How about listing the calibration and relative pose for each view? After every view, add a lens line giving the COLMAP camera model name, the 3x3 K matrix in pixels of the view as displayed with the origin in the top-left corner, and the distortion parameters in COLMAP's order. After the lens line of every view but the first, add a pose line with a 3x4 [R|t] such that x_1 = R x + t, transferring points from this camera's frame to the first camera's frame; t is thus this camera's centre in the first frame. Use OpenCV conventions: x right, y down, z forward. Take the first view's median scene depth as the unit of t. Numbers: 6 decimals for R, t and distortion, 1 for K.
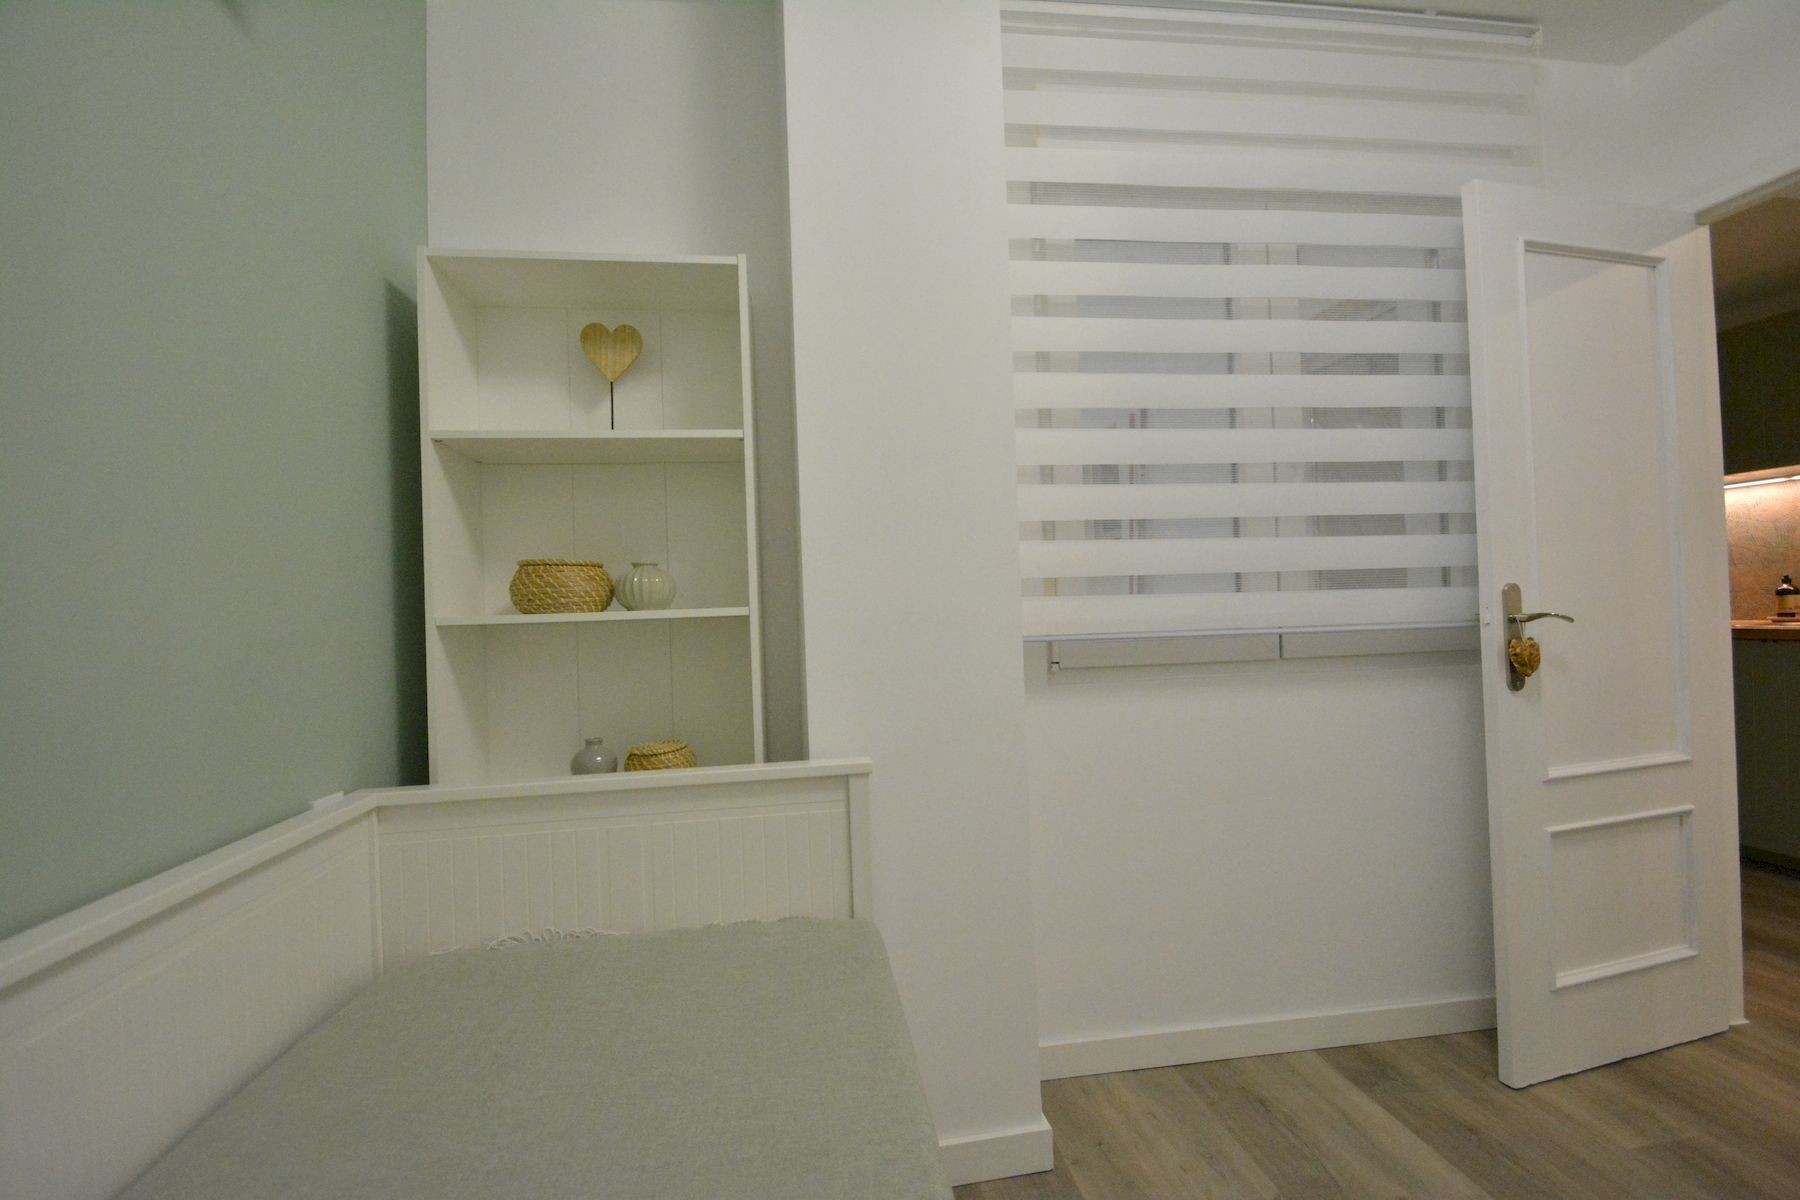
lens RADIAL K [[794.3, 0, 894.1], [0, 794.3, 605.4], [0, 0, 1]] dist [0.011263, -0.014652]
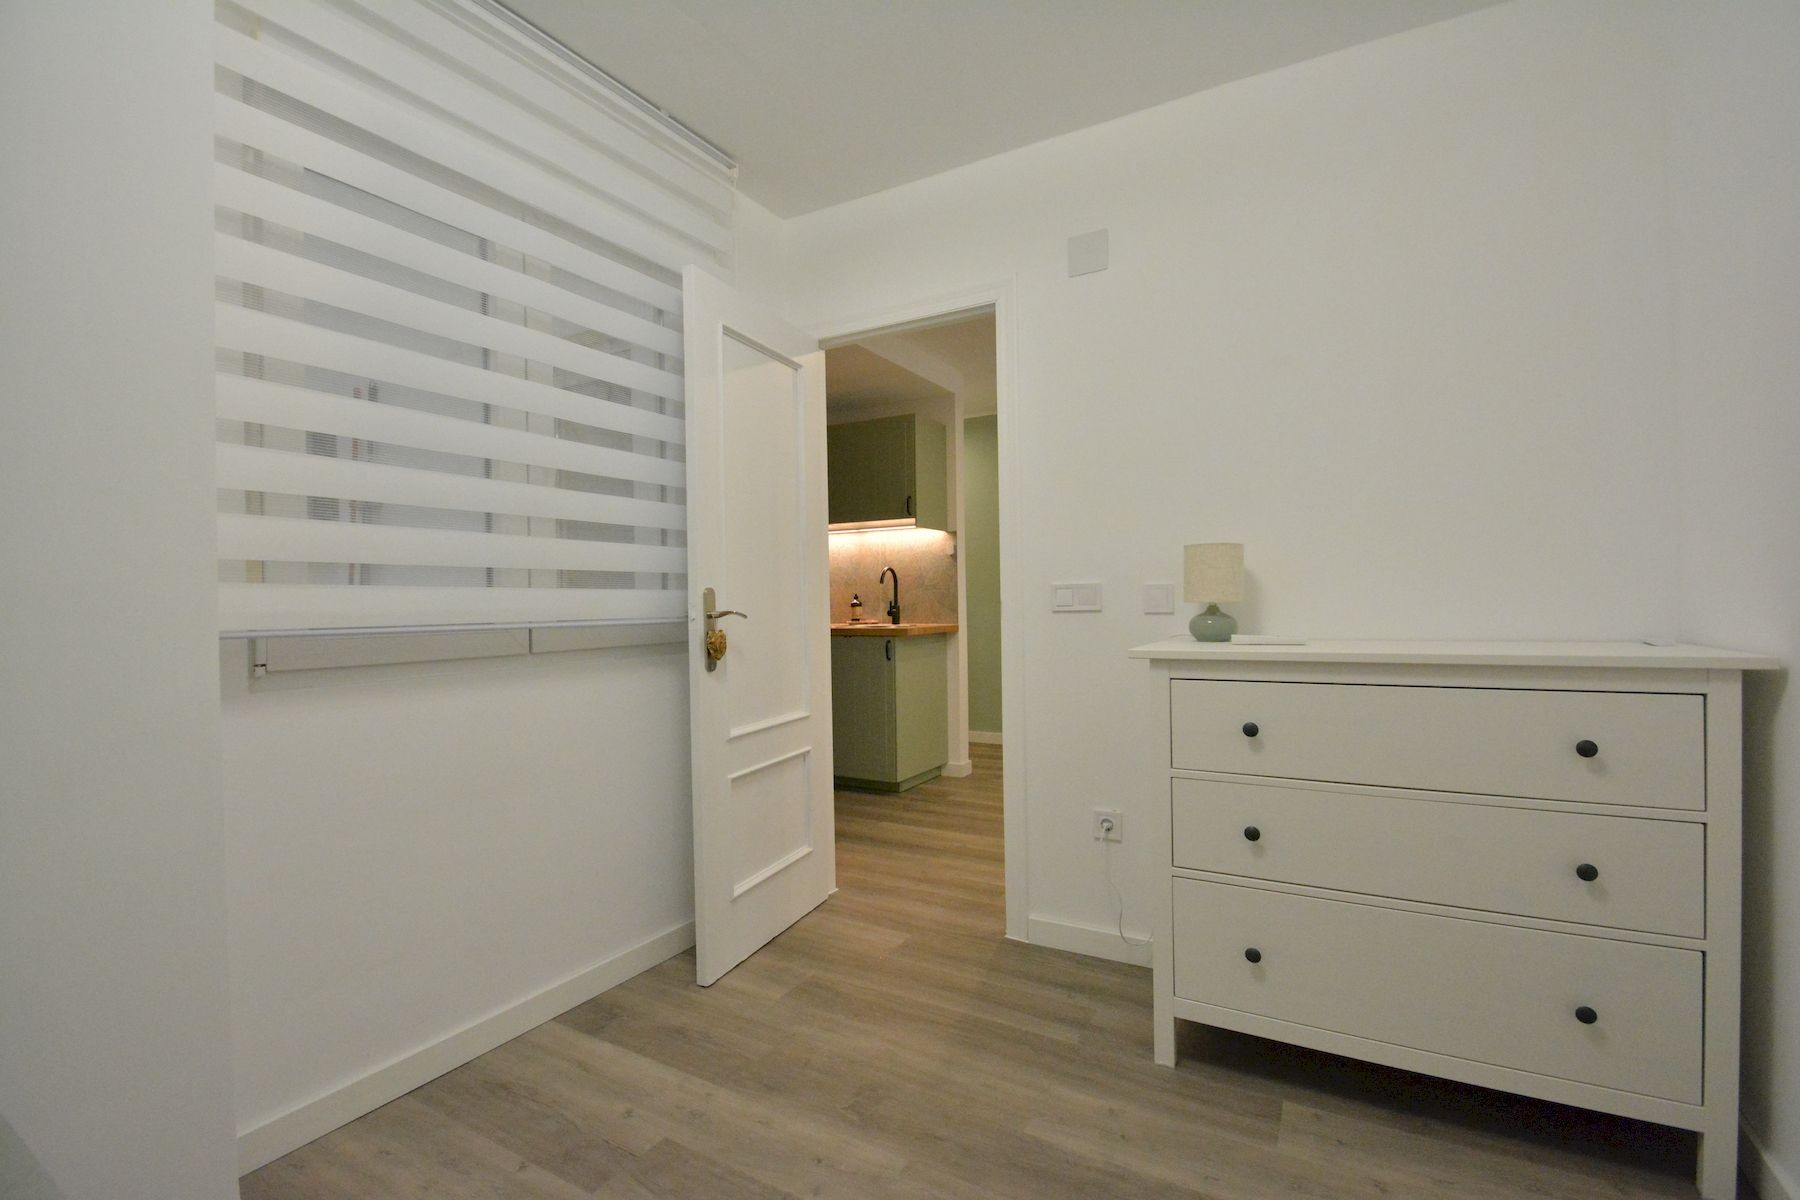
lens RADIAL K [[794.3, 0, 904.9], [0, 794.3, 605.9], [0, 0, 1]] dist [0.011263, -0.014652]
pose [[0.613507, 0.019396, 0.789451, -0.041318], [-0.010461, 0.999810, -0.016435, 0.019045], [-0.789620, 0.001824, 0.613594, -0.034150]]
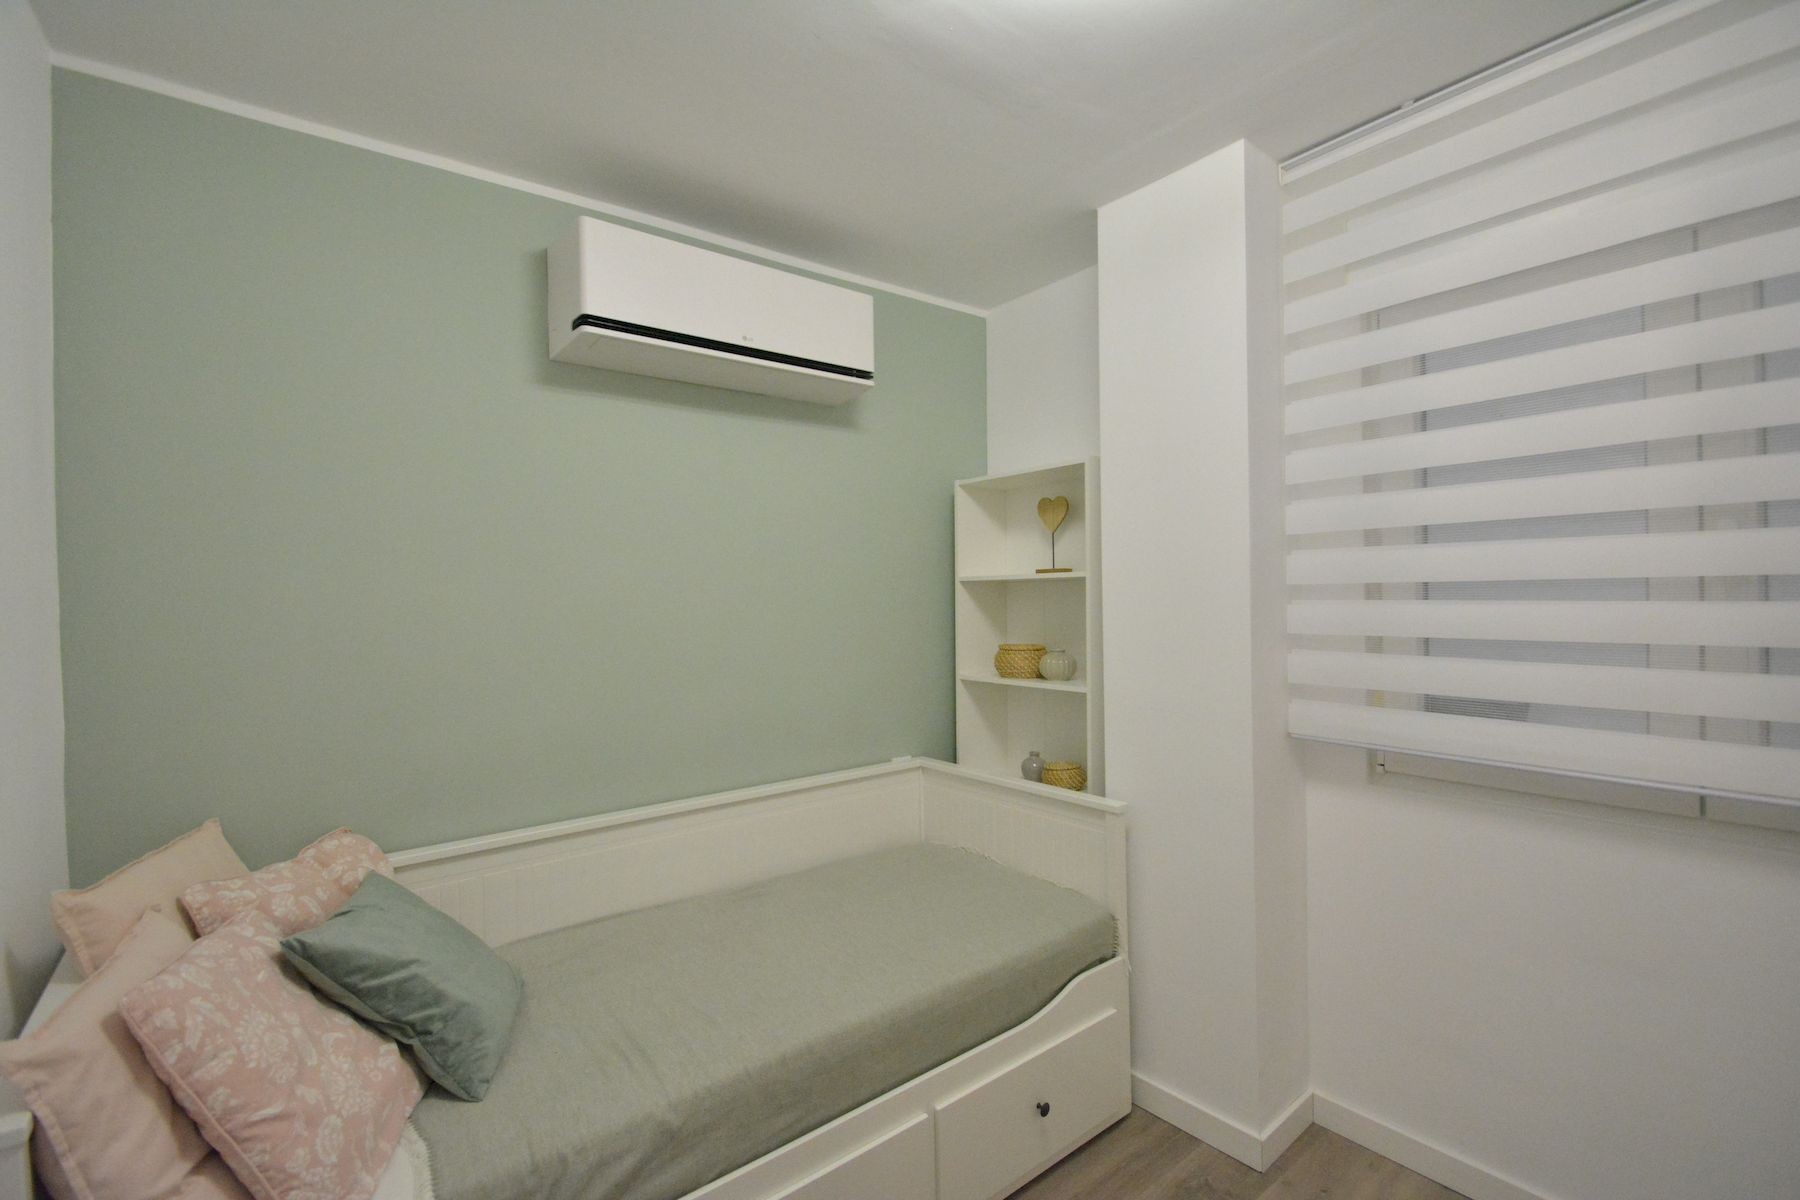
lens RADIAL K [[794.3, 0, 894.2], [0, 794.3, 619.1], [0, 0, 1]] dist [0.011263, -0.014652]
pose [[0.492231, 0.050252, -0.869013, 0.839046], [0.004180, 0.998184, 0.060090, -0.196225], [0.870455, -0.033211, 0.491127, -0.065121]]
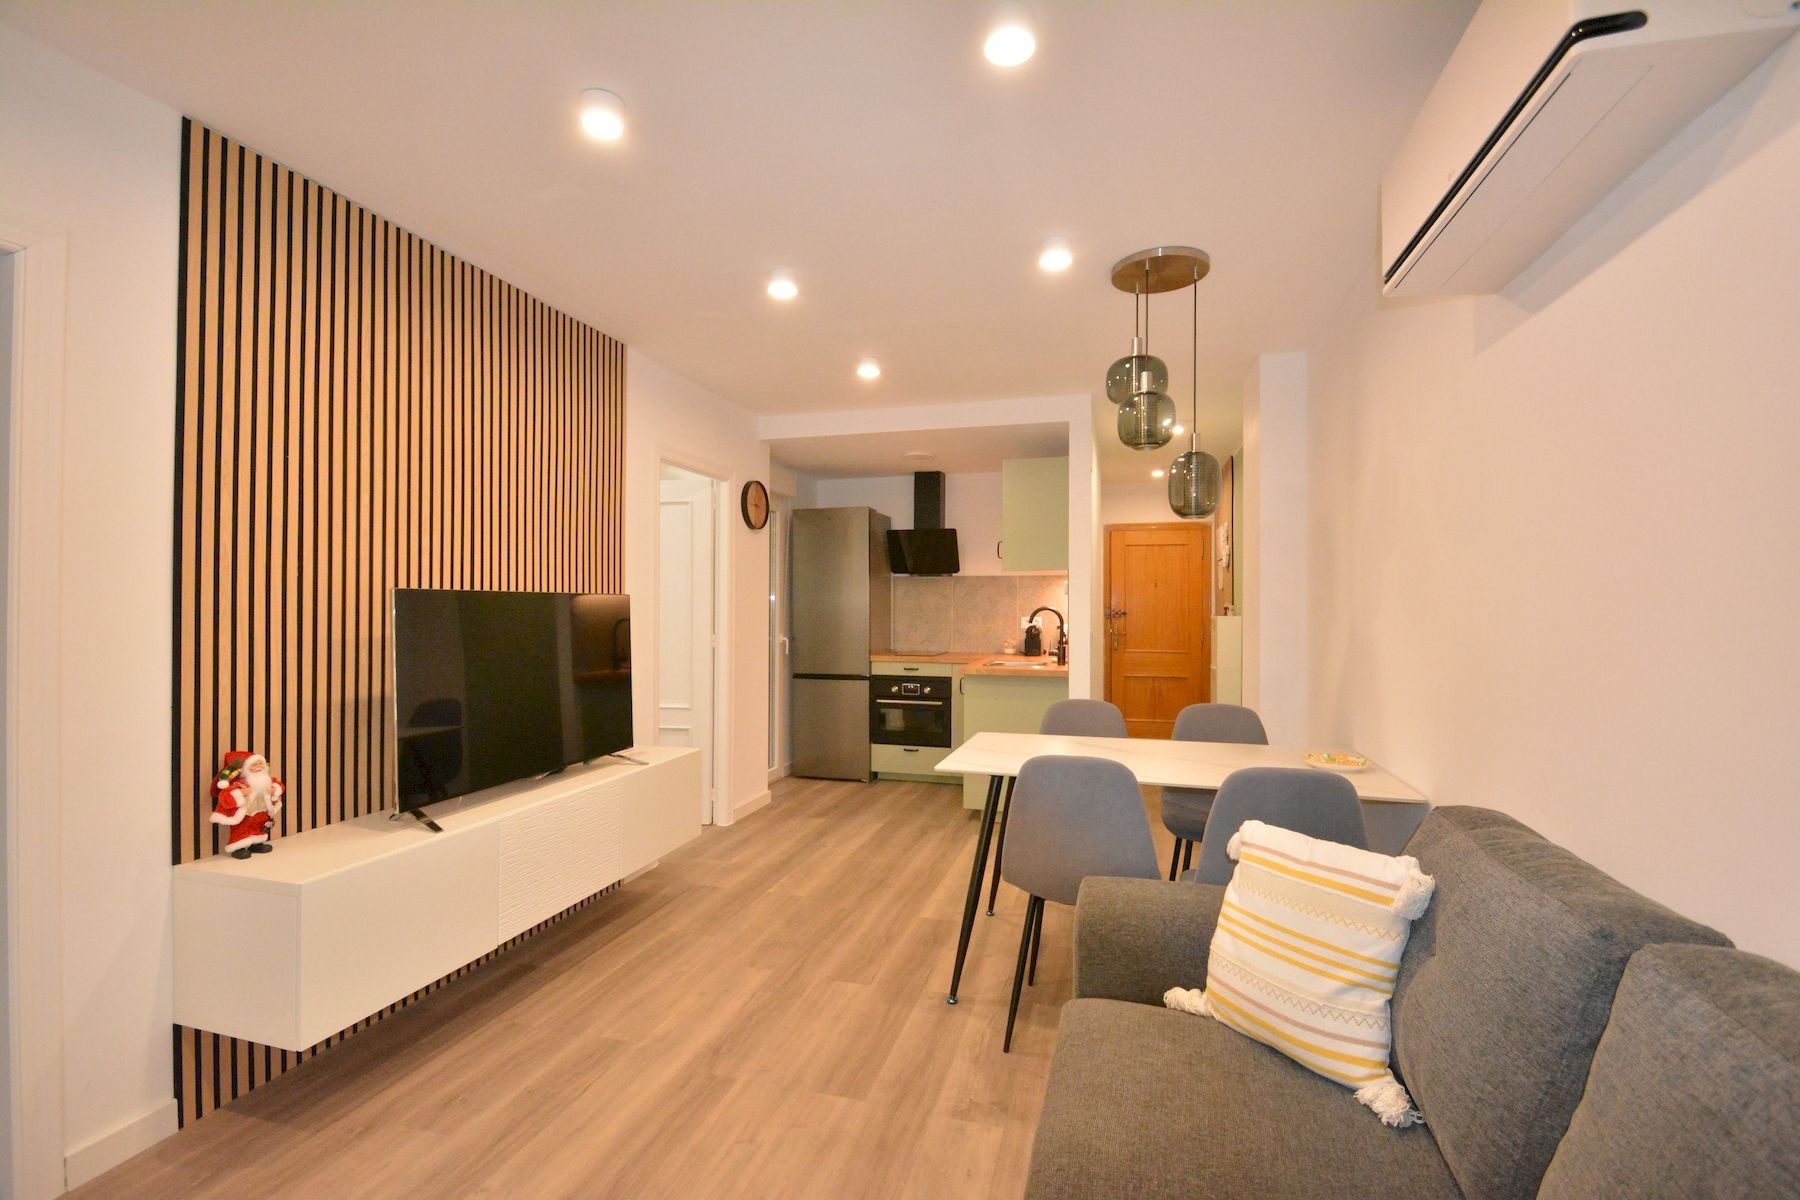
lens RADIAL K [[794.3, 0, 897.6], [0, 794.3, 601.7], [0, 0, 1]] dist [0.011263, -0.014652]
pose [[0.908472, 0.031484, -0.416758, 2.824847], [-0.031488, 0.999481, 0.006866, -0.183973], [0.416757, 0.006885, 0.908992, -1.046012]]
